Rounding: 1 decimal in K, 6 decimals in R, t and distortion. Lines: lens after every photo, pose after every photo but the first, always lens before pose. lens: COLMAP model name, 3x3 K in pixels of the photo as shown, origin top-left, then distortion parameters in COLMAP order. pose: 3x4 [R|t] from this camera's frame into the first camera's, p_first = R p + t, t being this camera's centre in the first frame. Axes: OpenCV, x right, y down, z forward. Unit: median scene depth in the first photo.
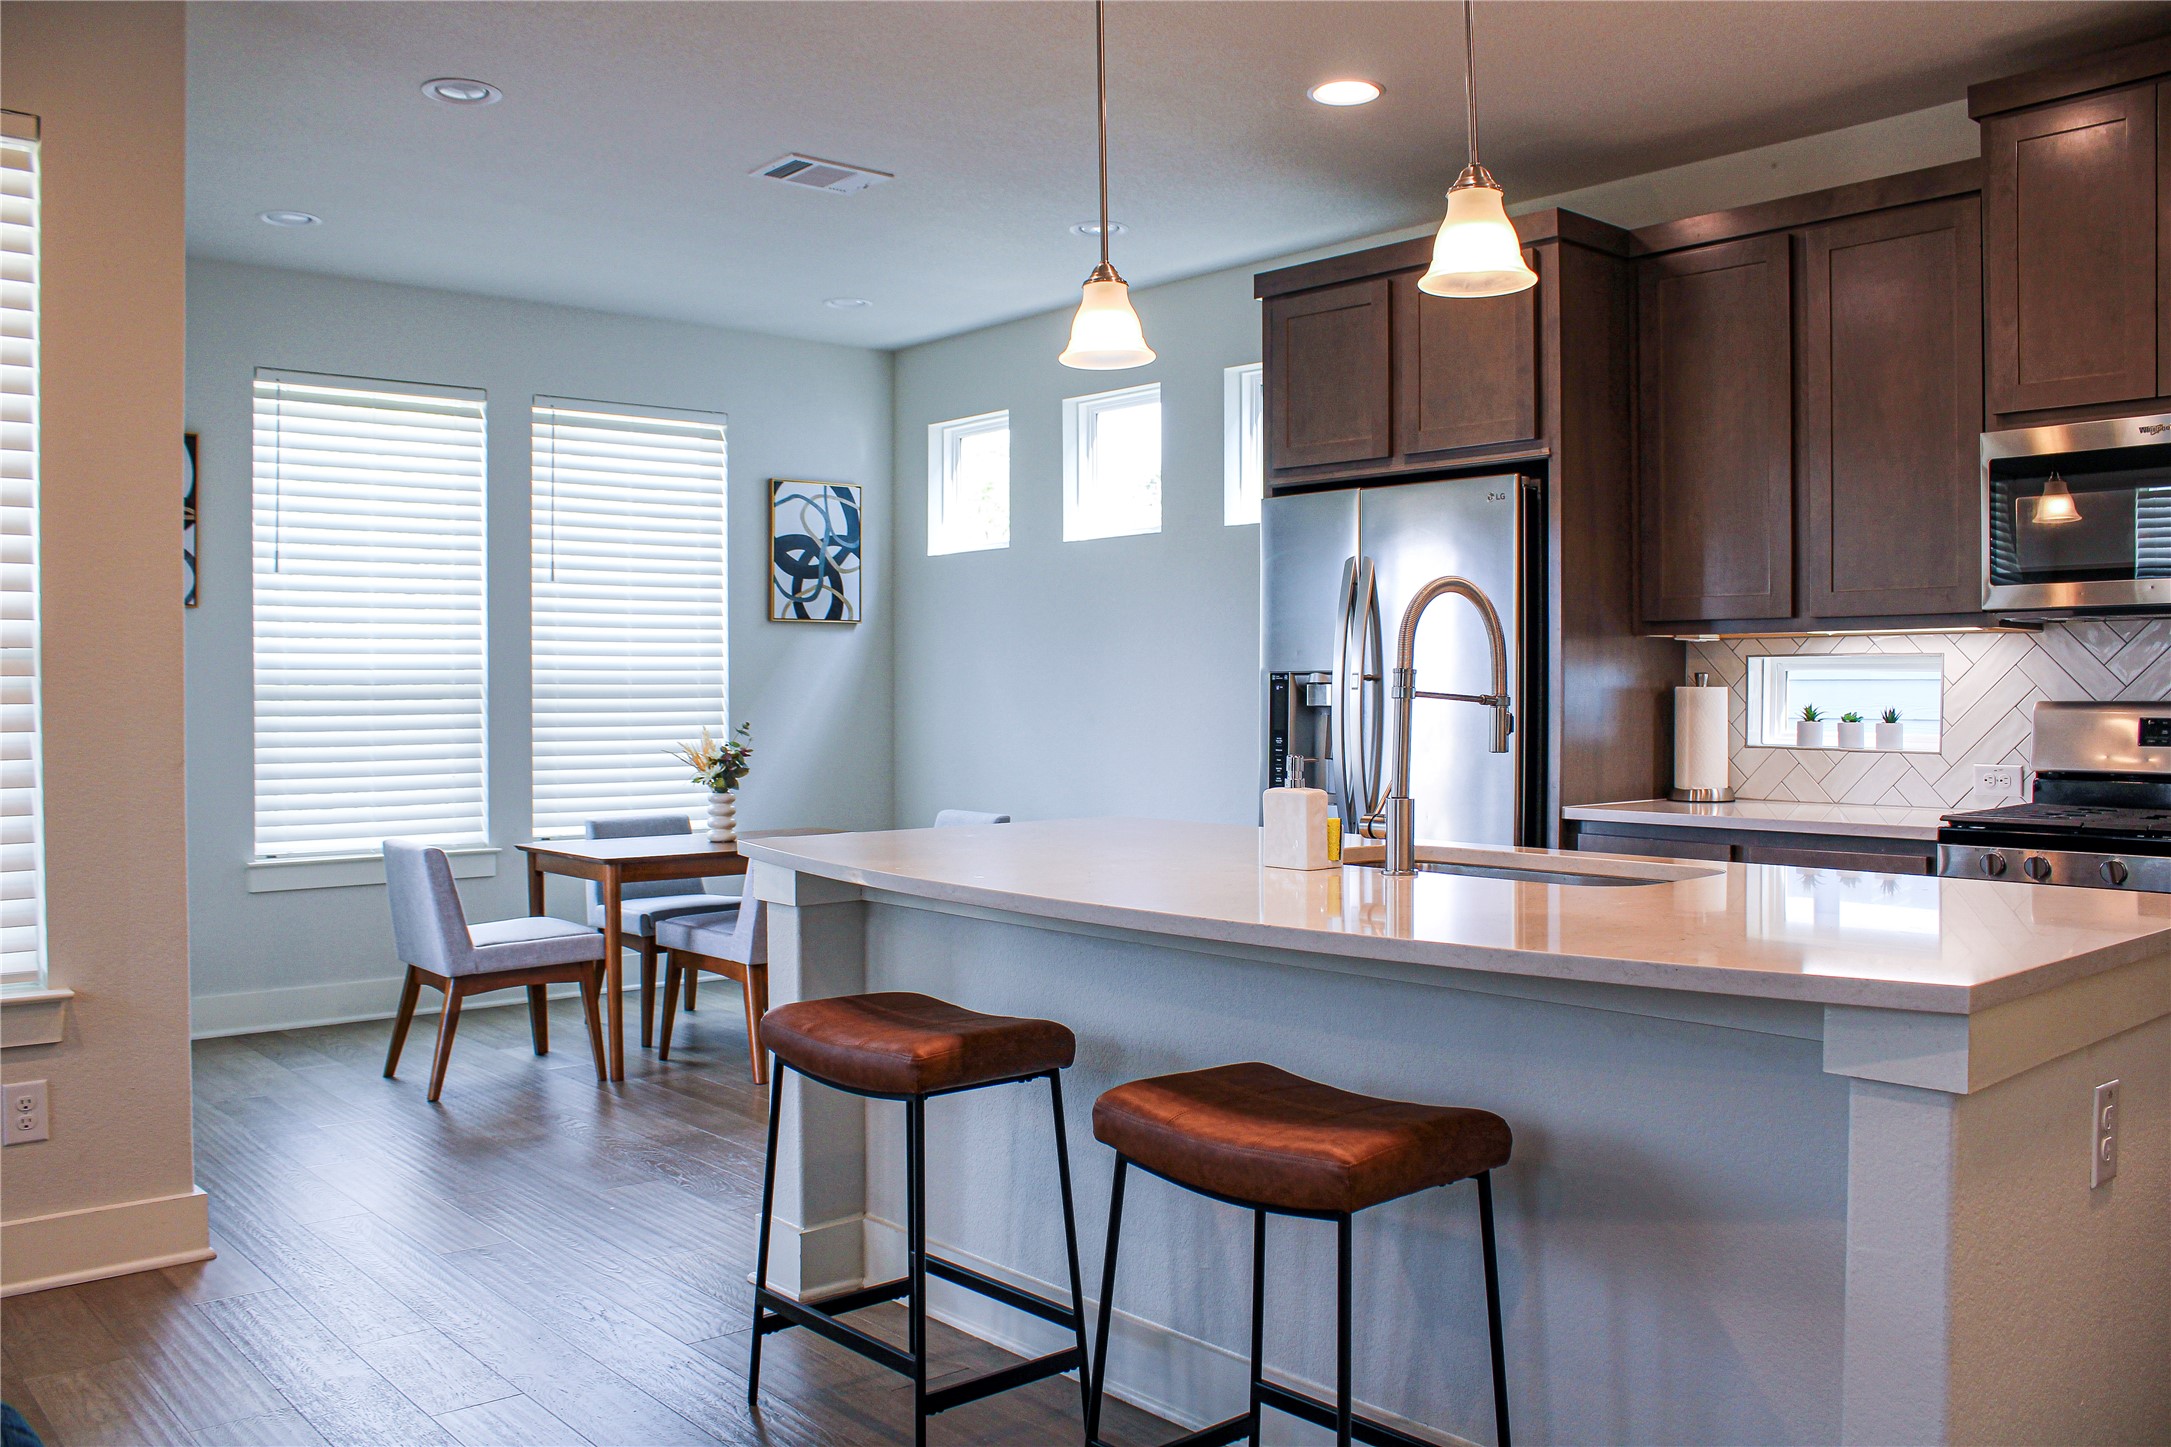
lens RADIAL K [[1782.6, 0, 1082.4], [0, 1782.6, 709.2], [0, 0, 1]] dist [-0.123725, 0.067367]
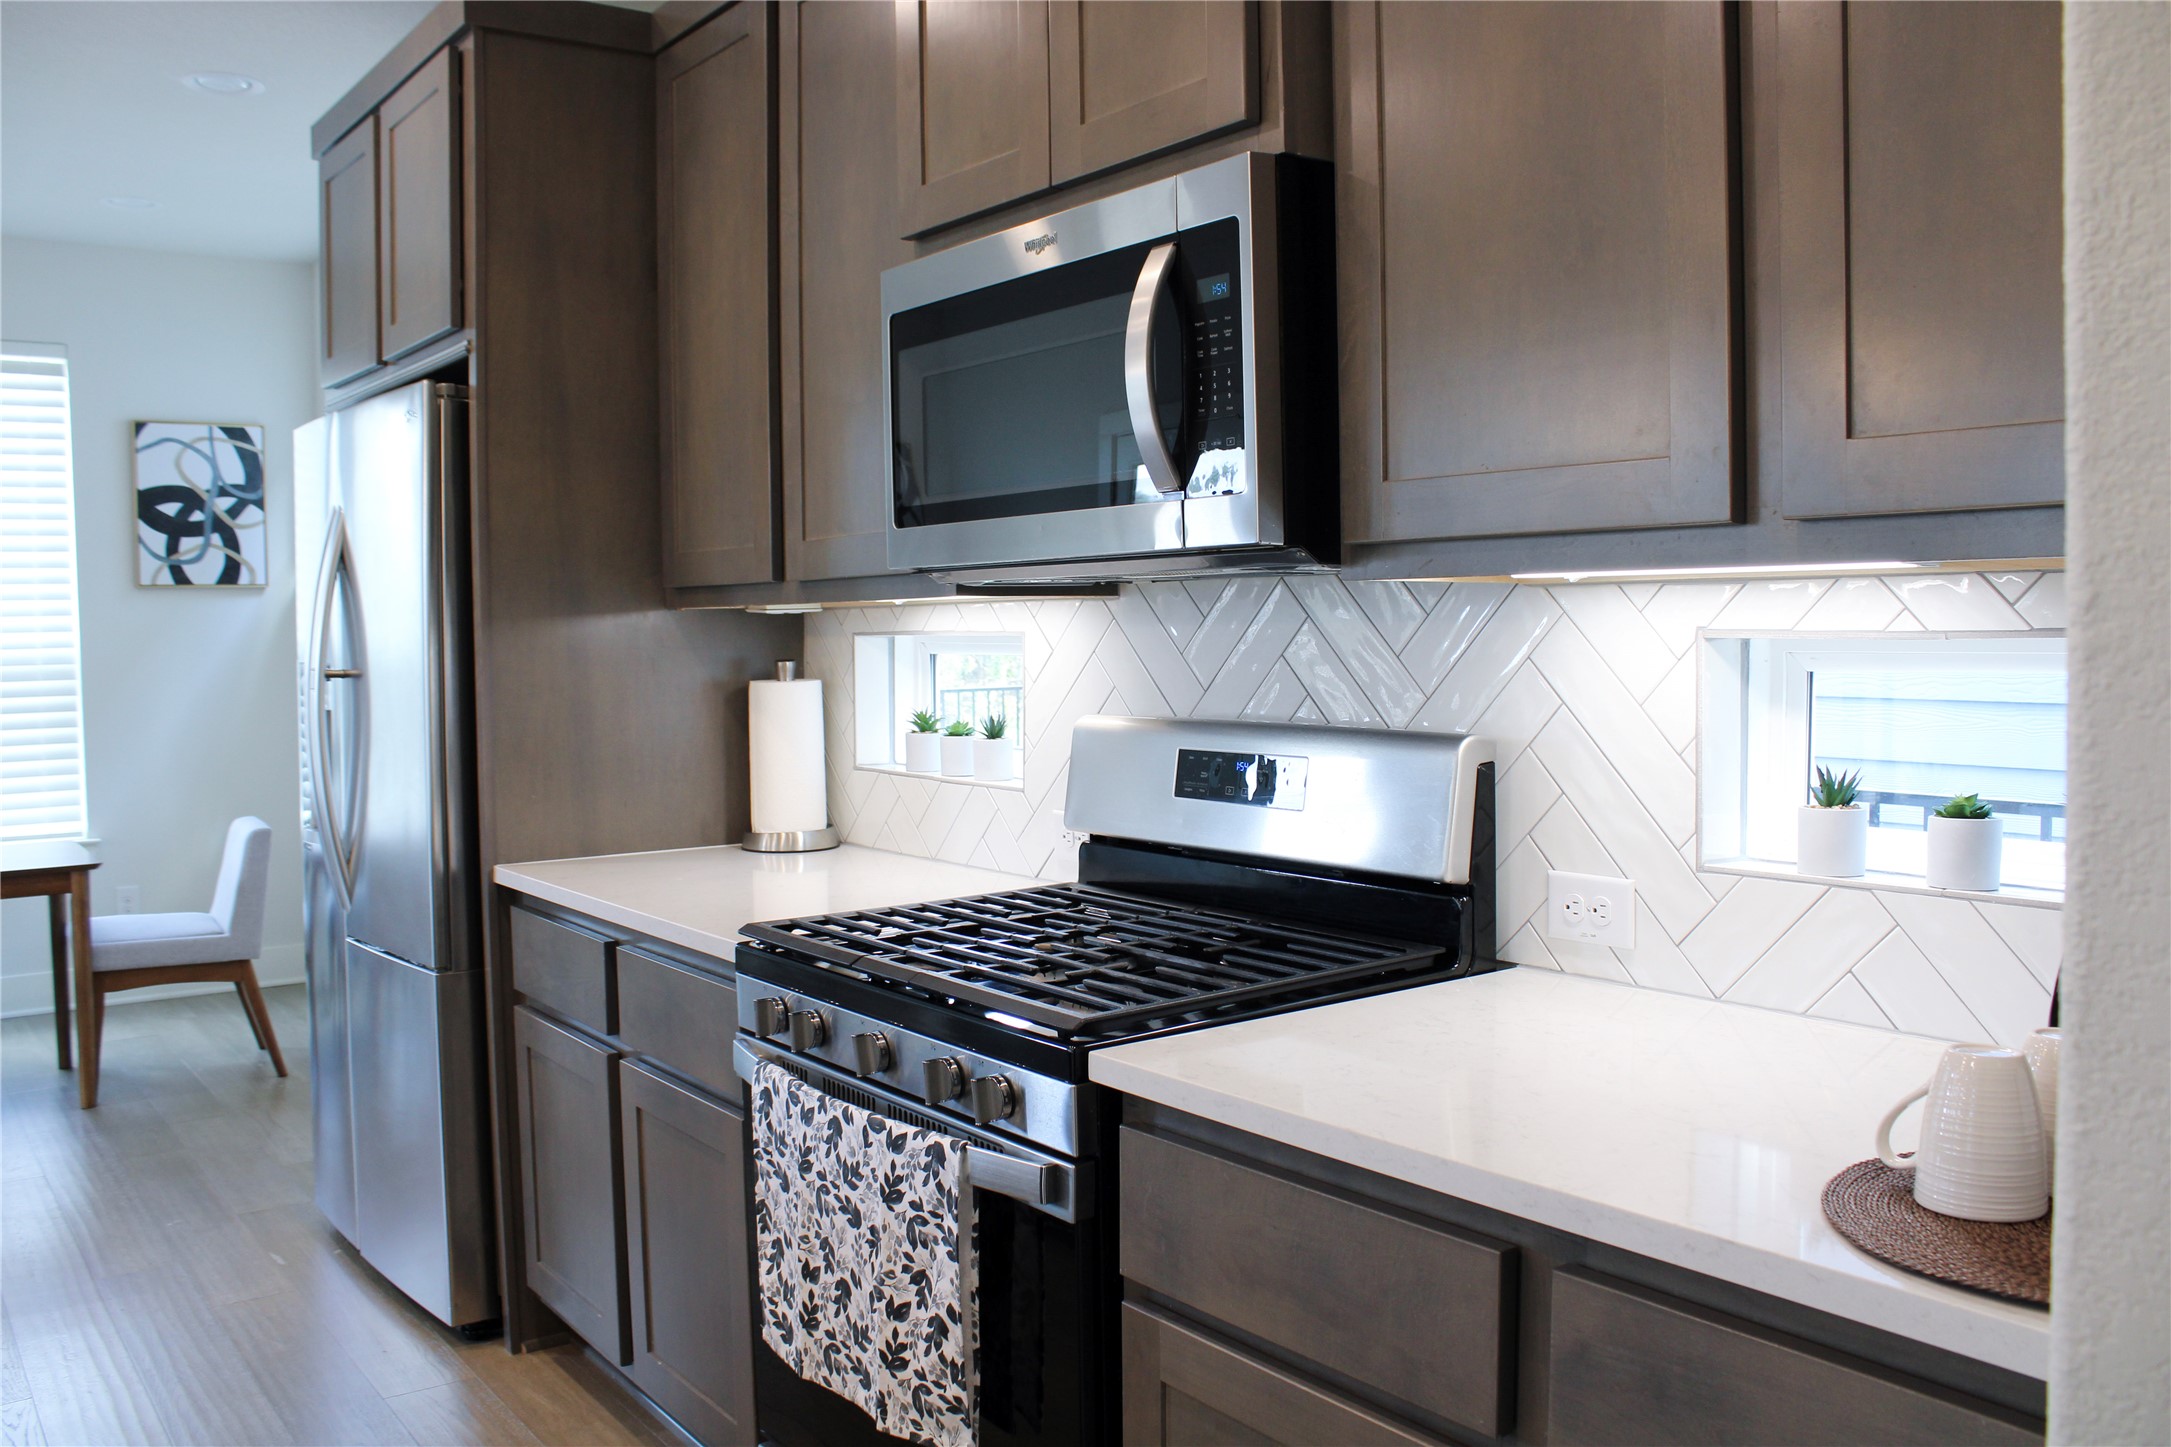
lens RADIAL K [[1782.6, 0, 1084.9], [0, 1782.6, 707.1], [0, 0, 1]] dist [-0.123725, 0.067367]
pose [[0.997208, -0.010935, -0.073870, 0.501696], [0.013663, 0.999239, 0.036527, -0.025396], [0.073414, -0.037434, 0.996599, 0.313259]]
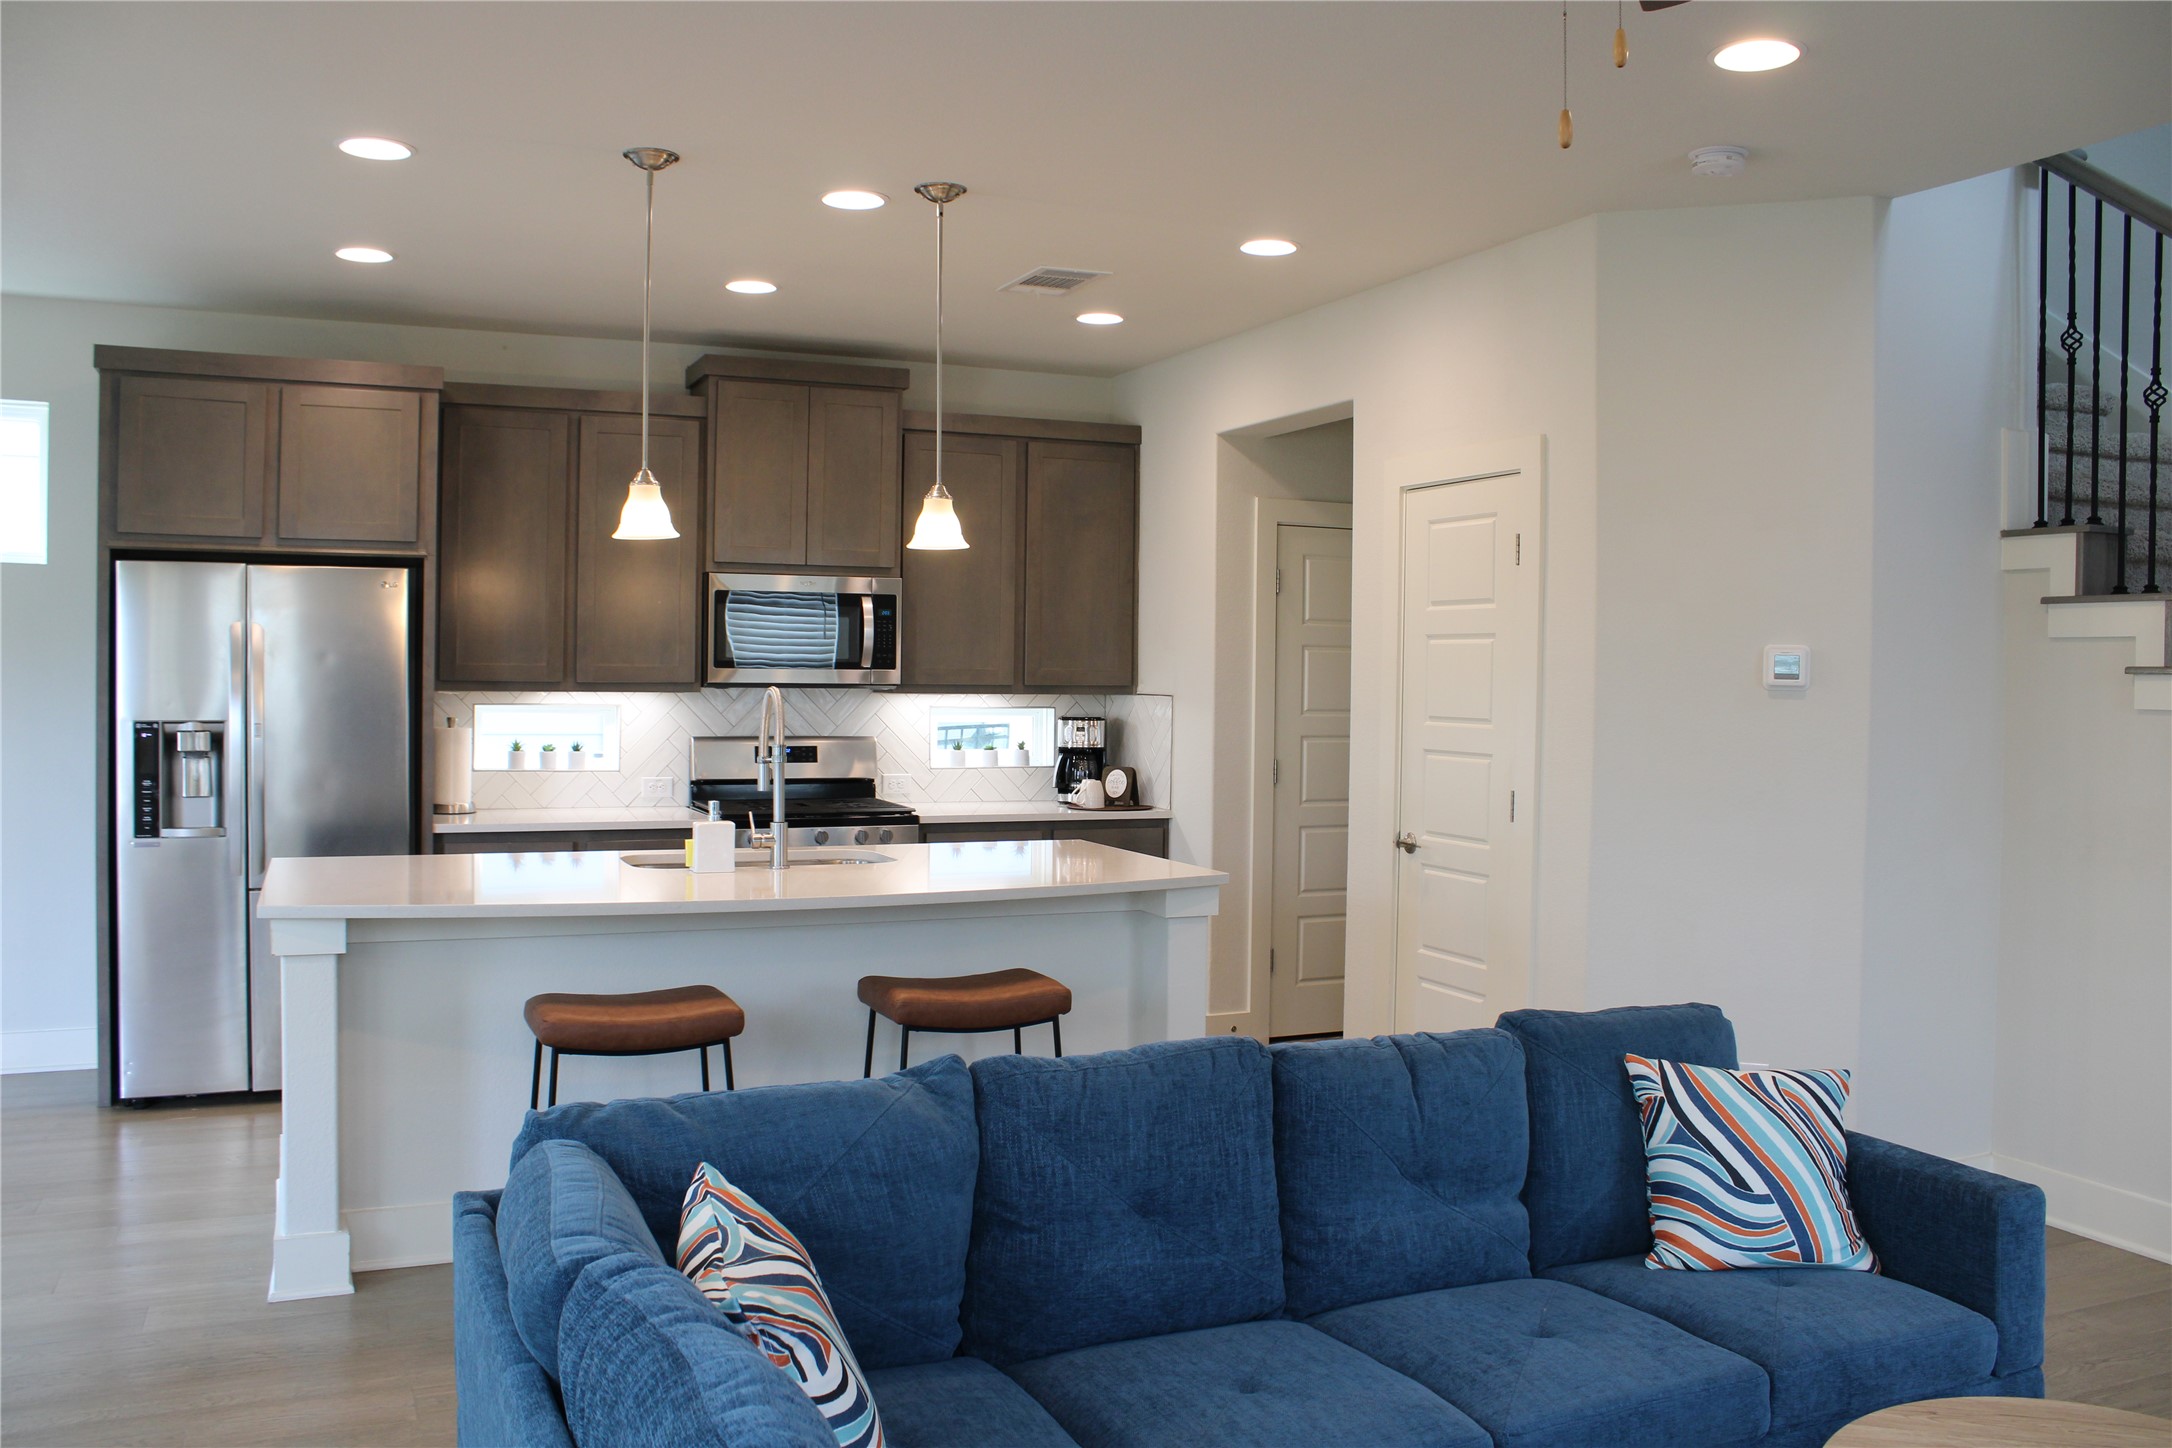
lens RADIAL K [[1783.4, 0, 1089.7], [0, 1783.4, 726.3], [0, 0, 1]] dist [-0.123725, 0.067367]
pose [[0.307345, -0.022700, 0.951327, -0.748927], [-0.001365, 0.999704, 0.024295, -0.045816], [-0.951597, -0.008766, 0.307223, 0.120997]]
